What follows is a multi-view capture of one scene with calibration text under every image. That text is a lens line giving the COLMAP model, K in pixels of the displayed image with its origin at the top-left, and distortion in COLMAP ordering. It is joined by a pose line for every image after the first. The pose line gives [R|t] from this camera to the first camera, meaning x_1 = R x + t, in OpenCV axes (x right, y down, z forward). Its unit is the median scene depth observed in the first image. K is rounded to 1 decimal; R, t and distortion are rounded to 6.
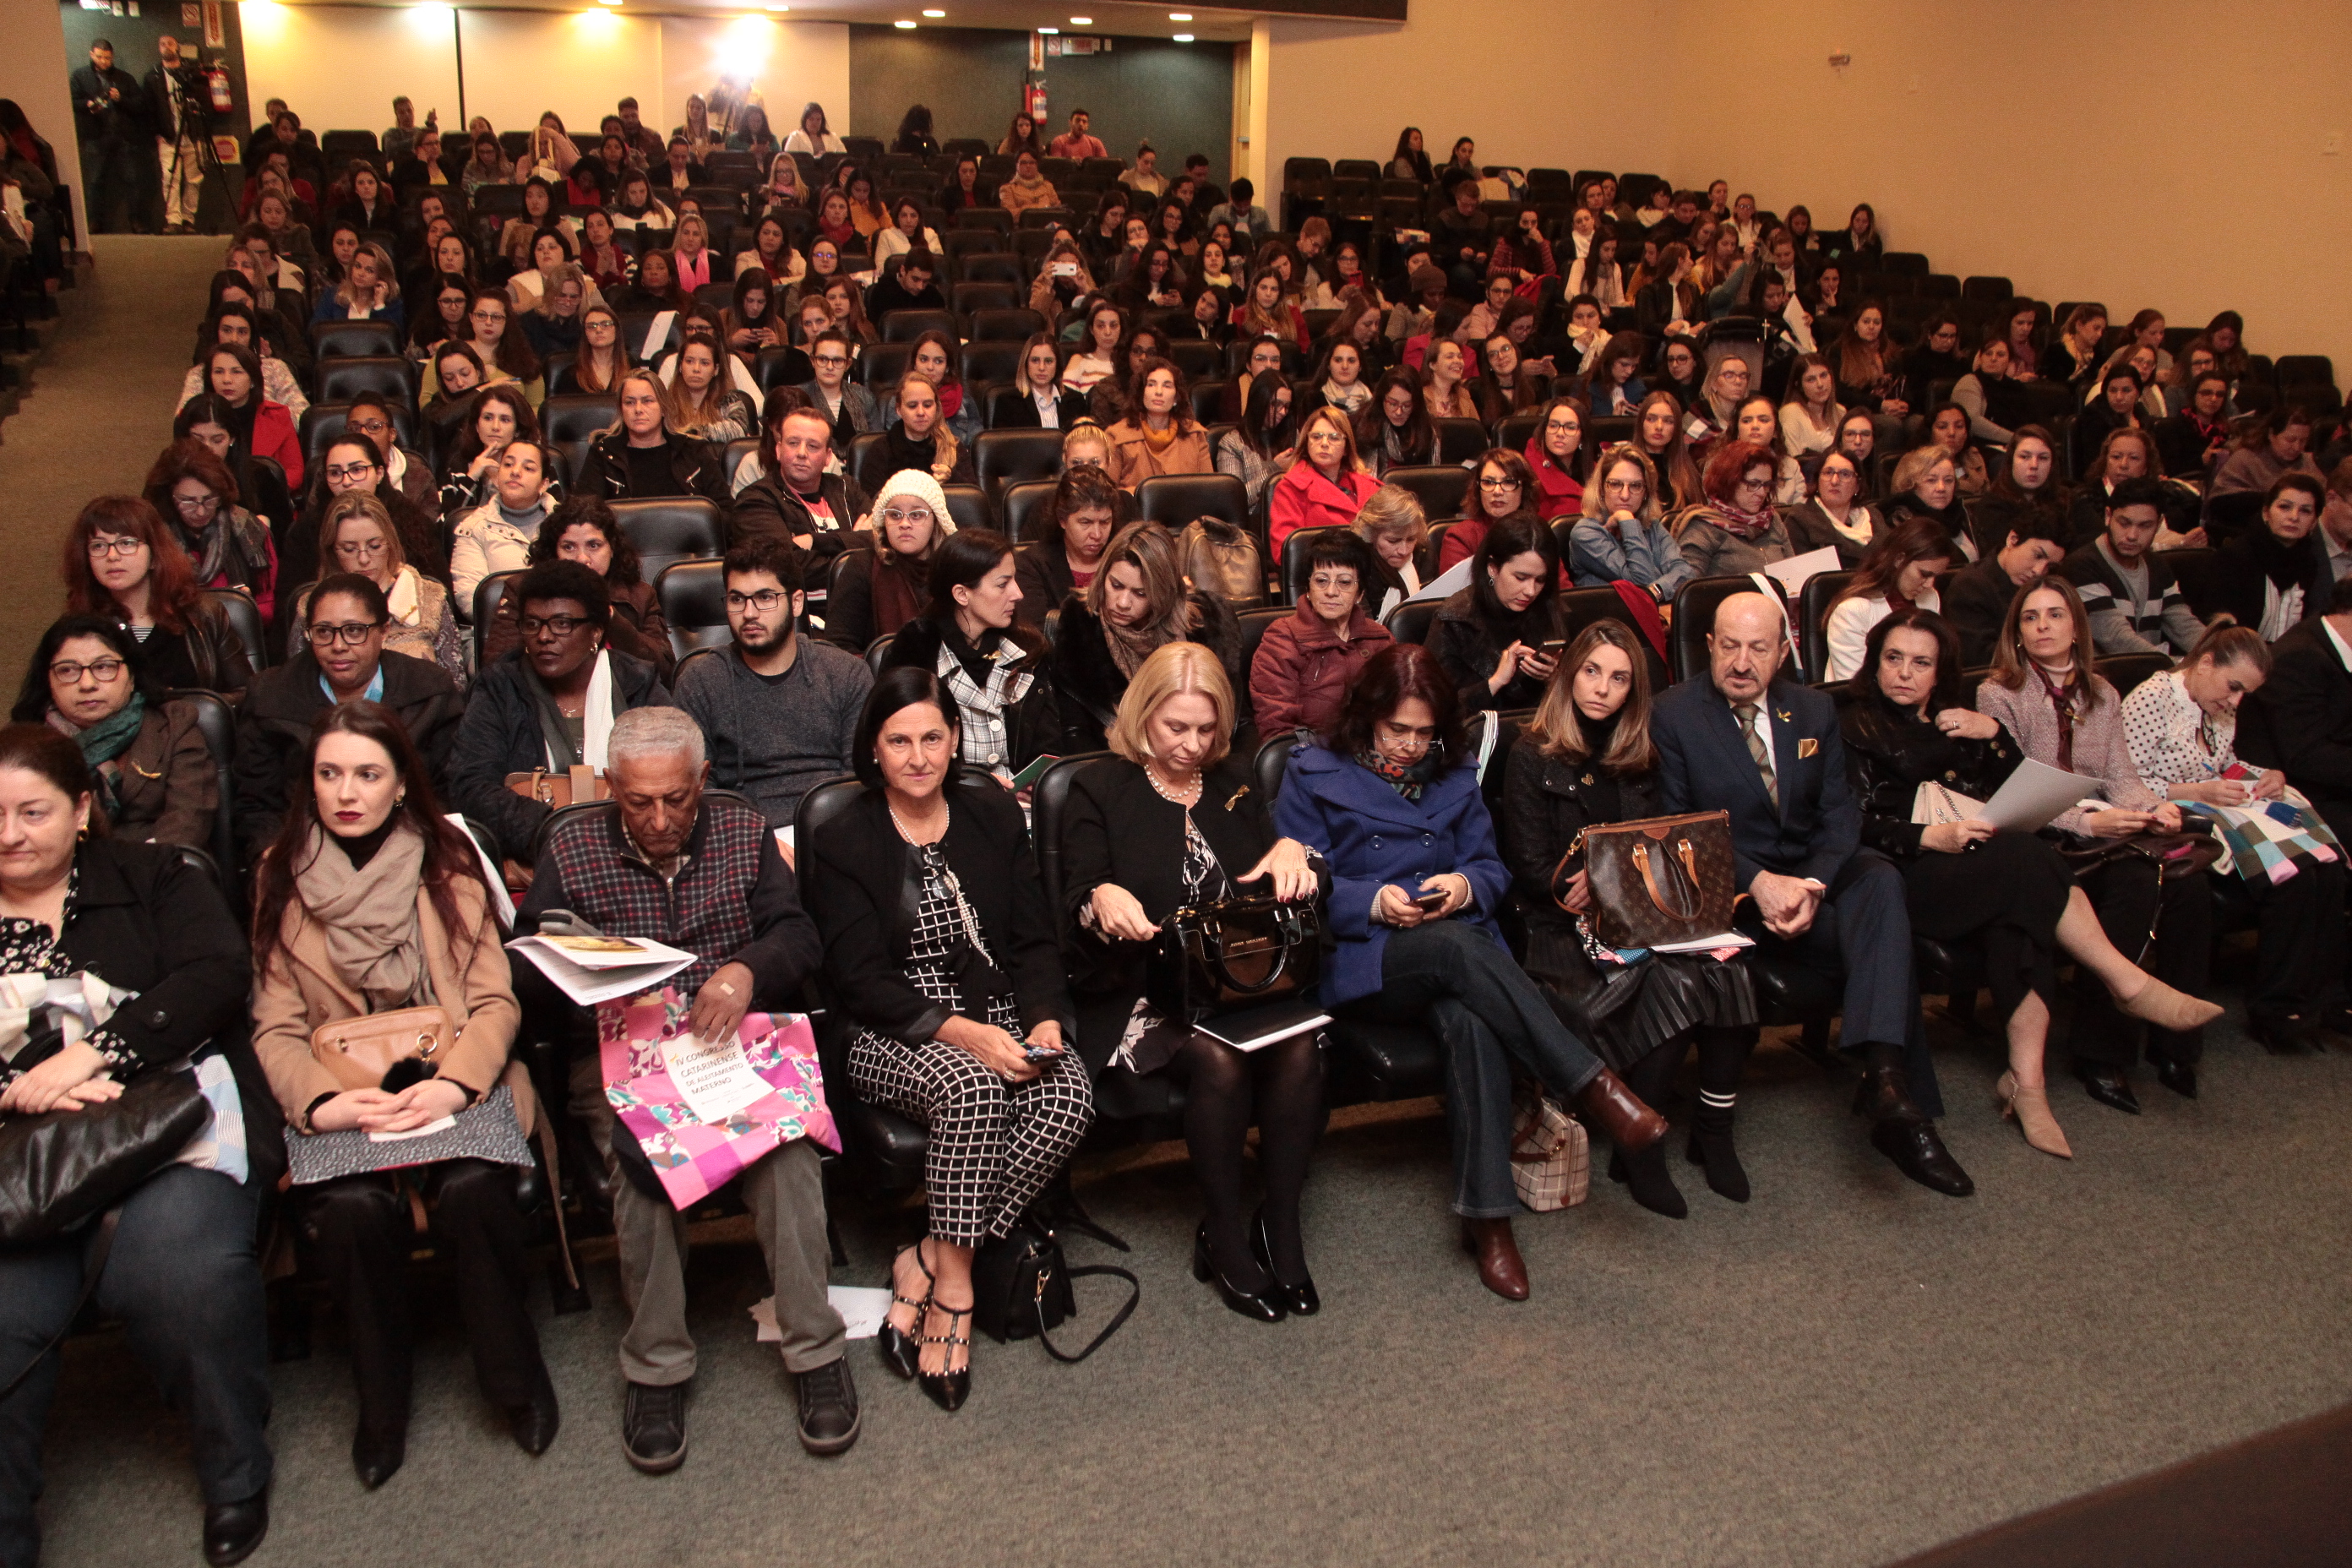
lens RADIAL K [[1926.8, 0, 1190.1], [0, 1926.8, 782.4], [0, 0, 1]] dist [-0.132635, 0.078282]
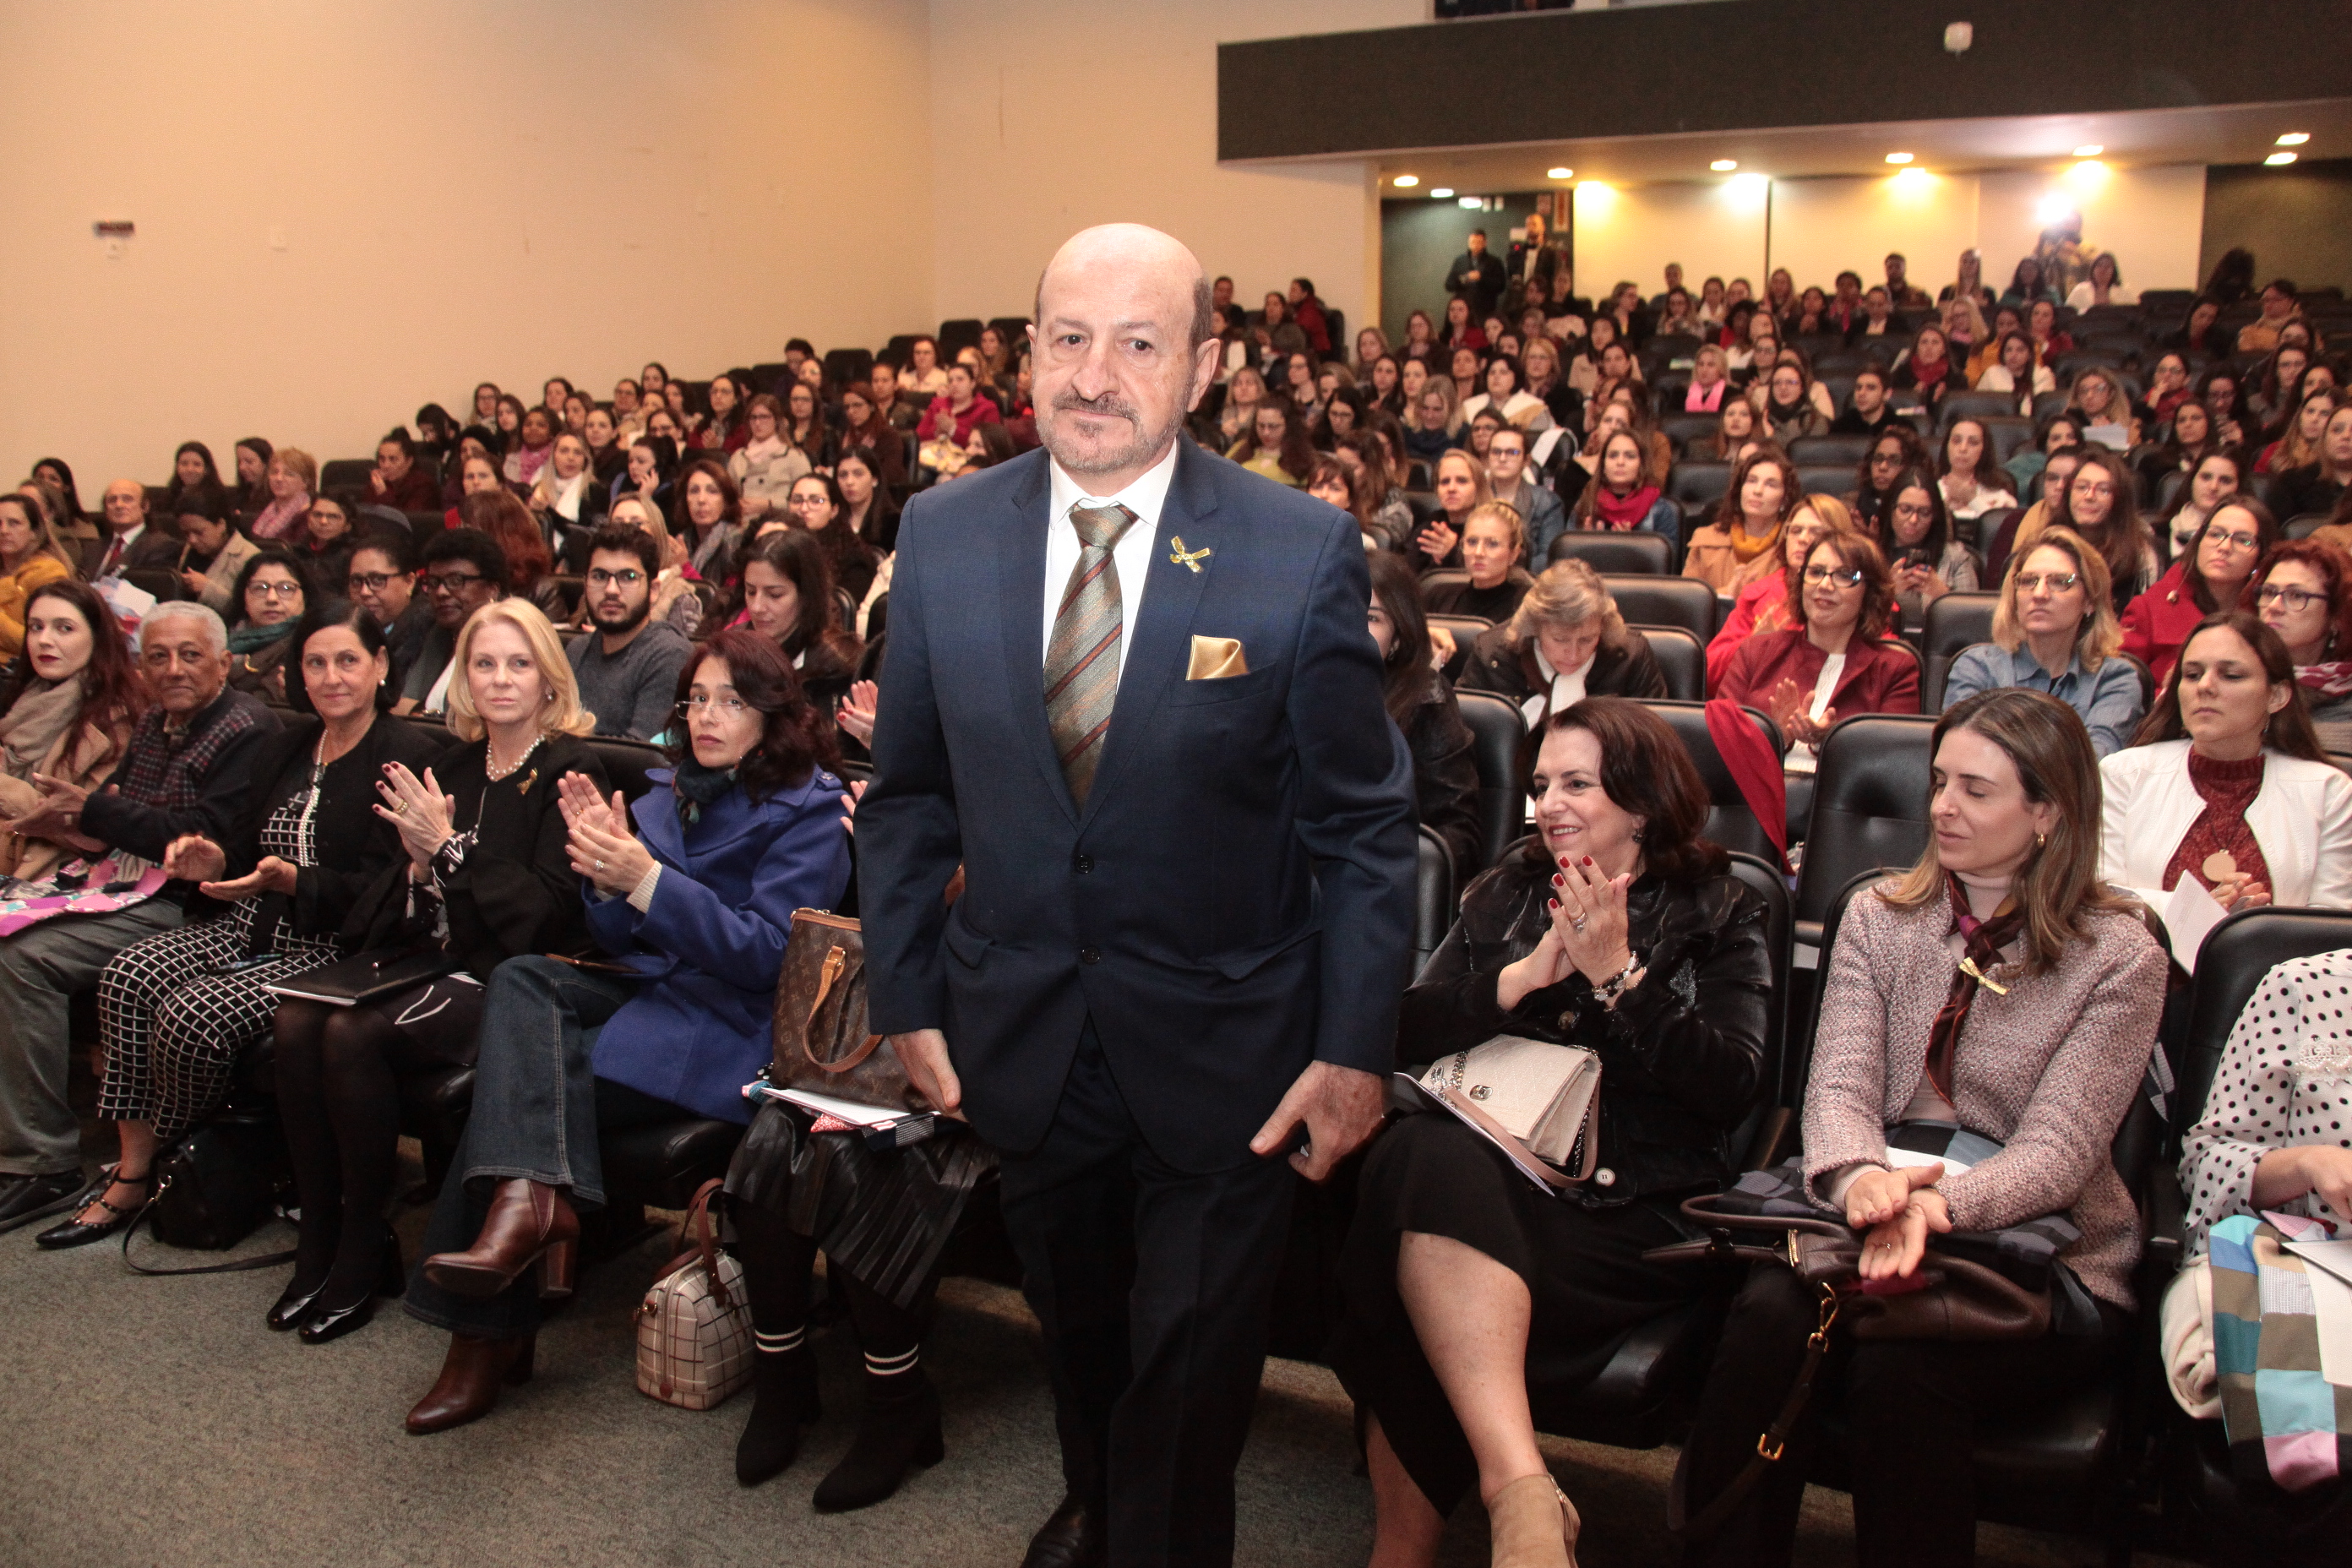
lens RADIAL K [[1926.8, 0, 1113.8], [0, 1926.8, 765.0], [0, 0, 1]] dist [-0.132635, 0.078282]
pose [[0.633936, 0.118692, -0.764223, 0.203690], [-0.214367, 0.976402, -0.026176, -0.007931], [0.743082, 0.180418, 0.644421, 0.156551]]
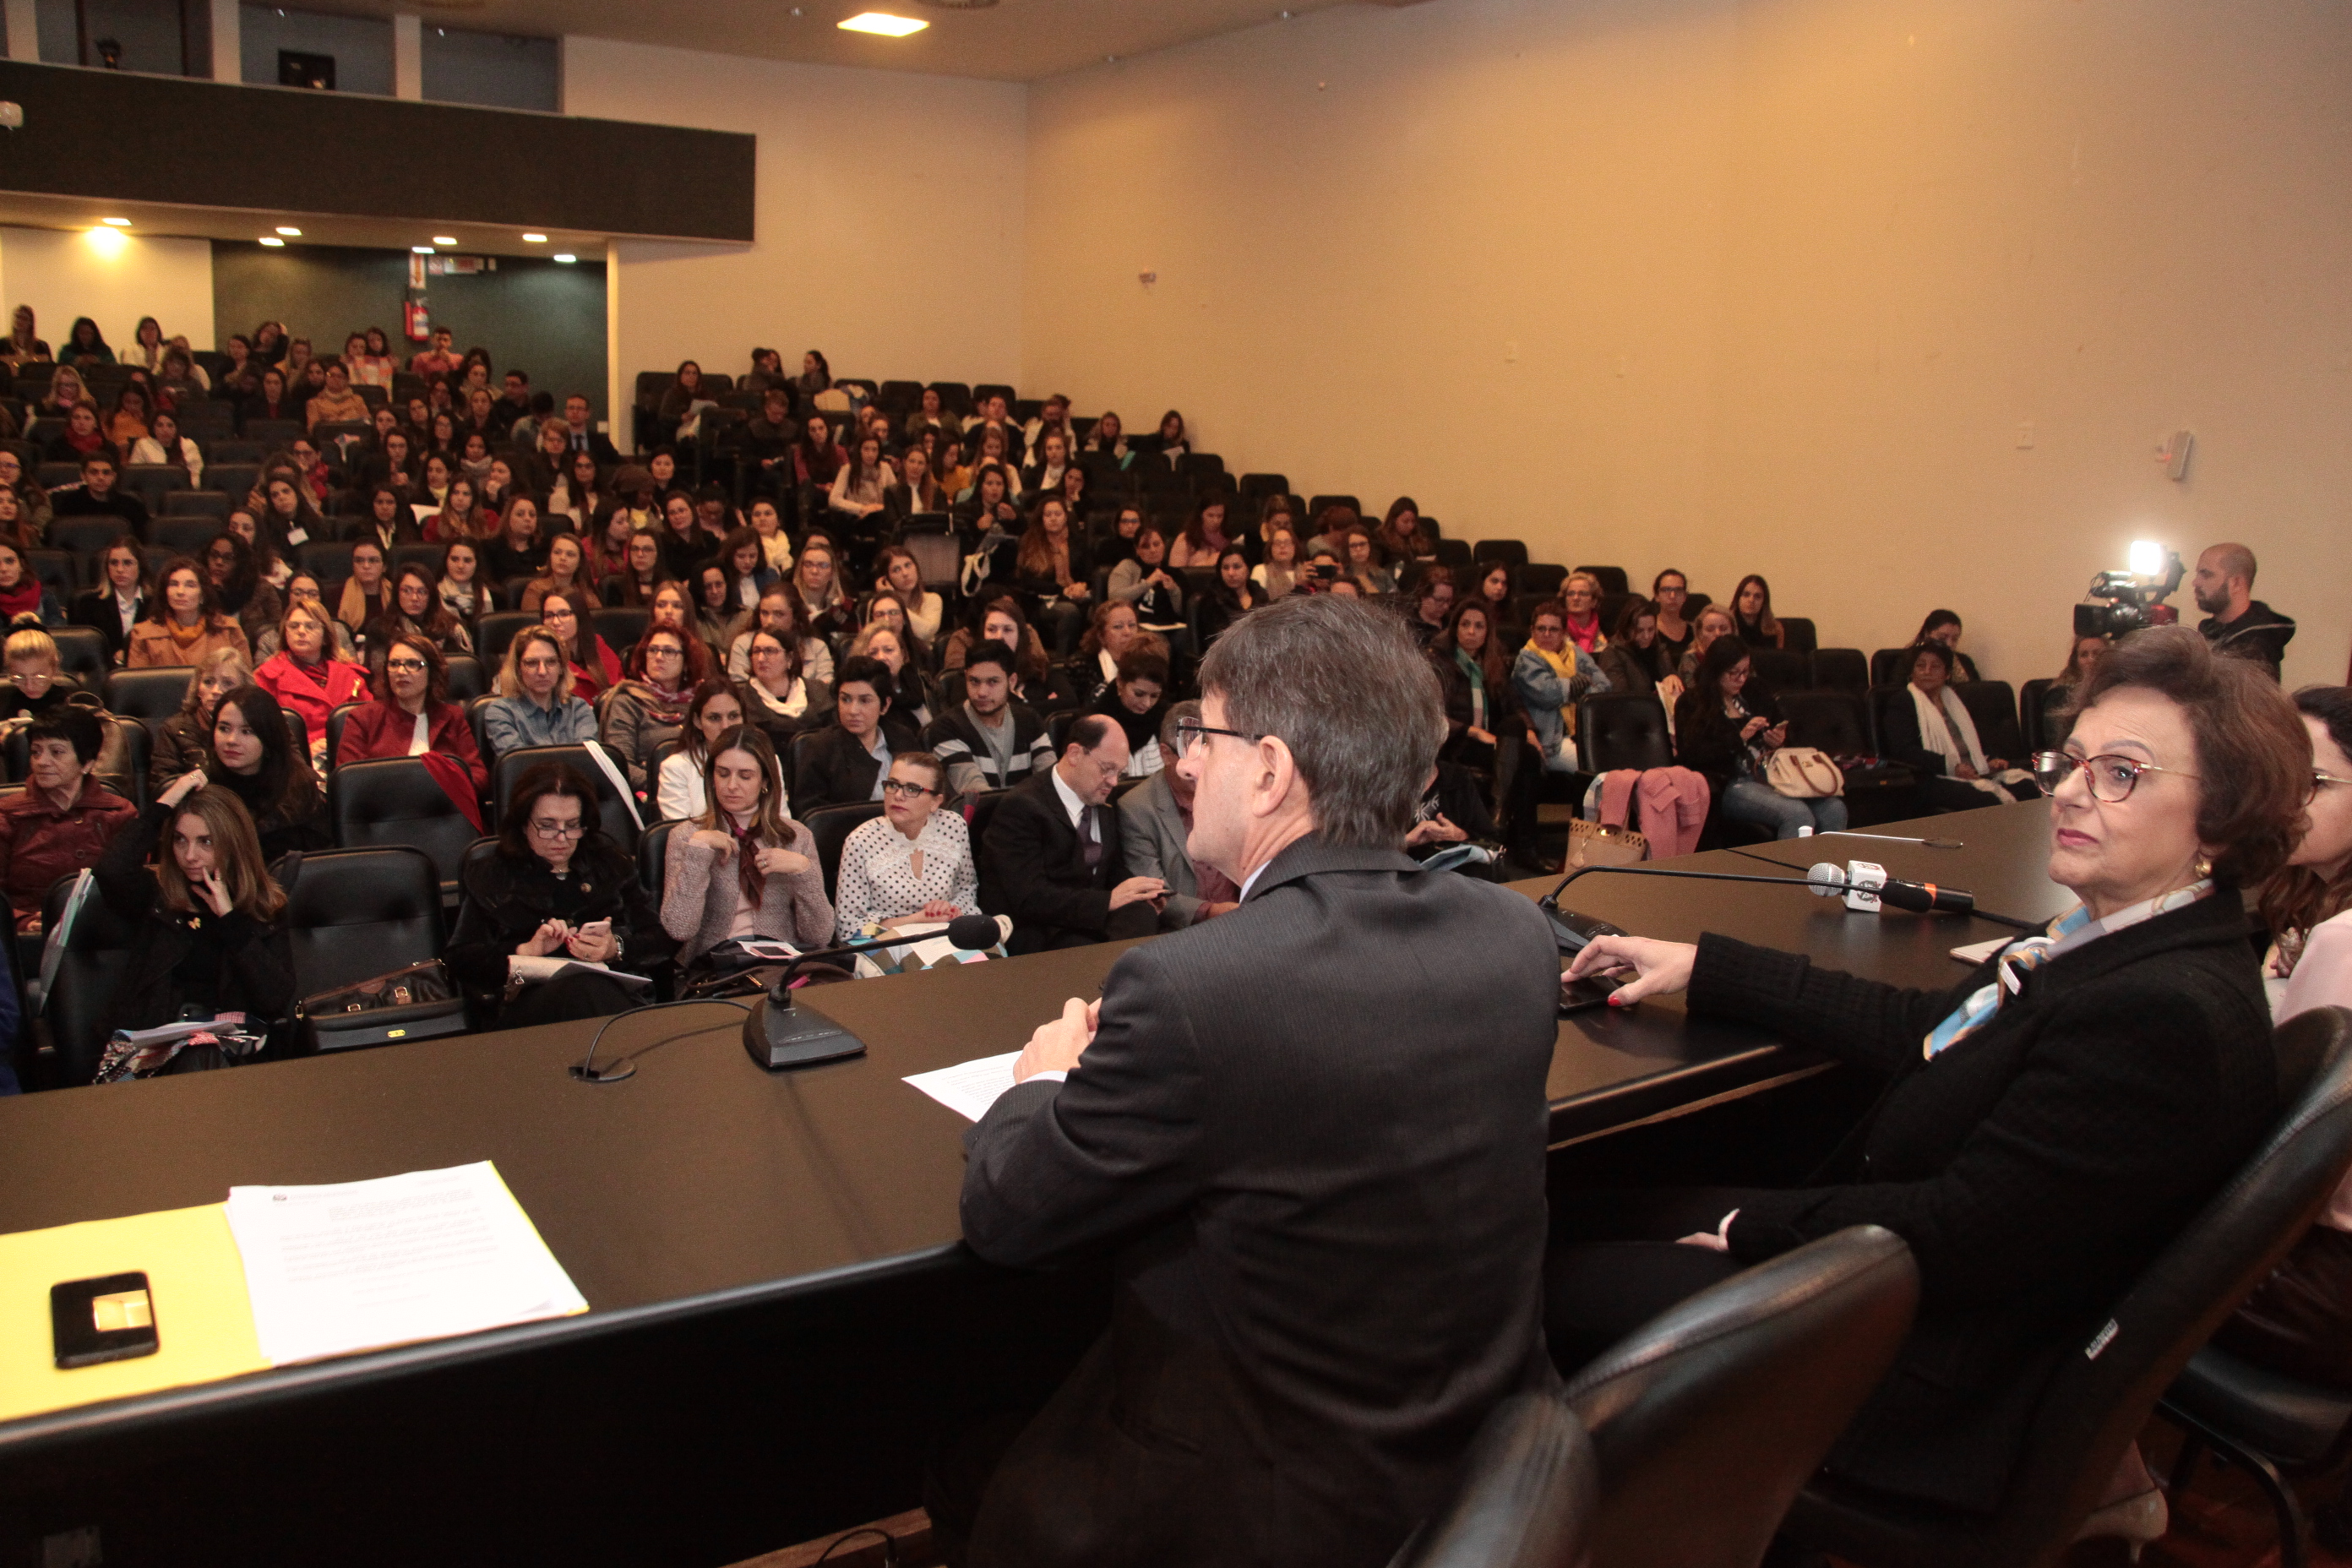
lens RADIAL K [[1926.8, 0, 1166.1], [0, 1926.8, 789.6], [0, 0, 1]] dist [-0.132635, 0.078282]
pose [[0.982739, -0.025723, 0.183203, 0.152372], [0.044979, 0.993794, -0.101740, 0.014474], [-0.179449, 0.108224, 0.977796, -0.033929]]
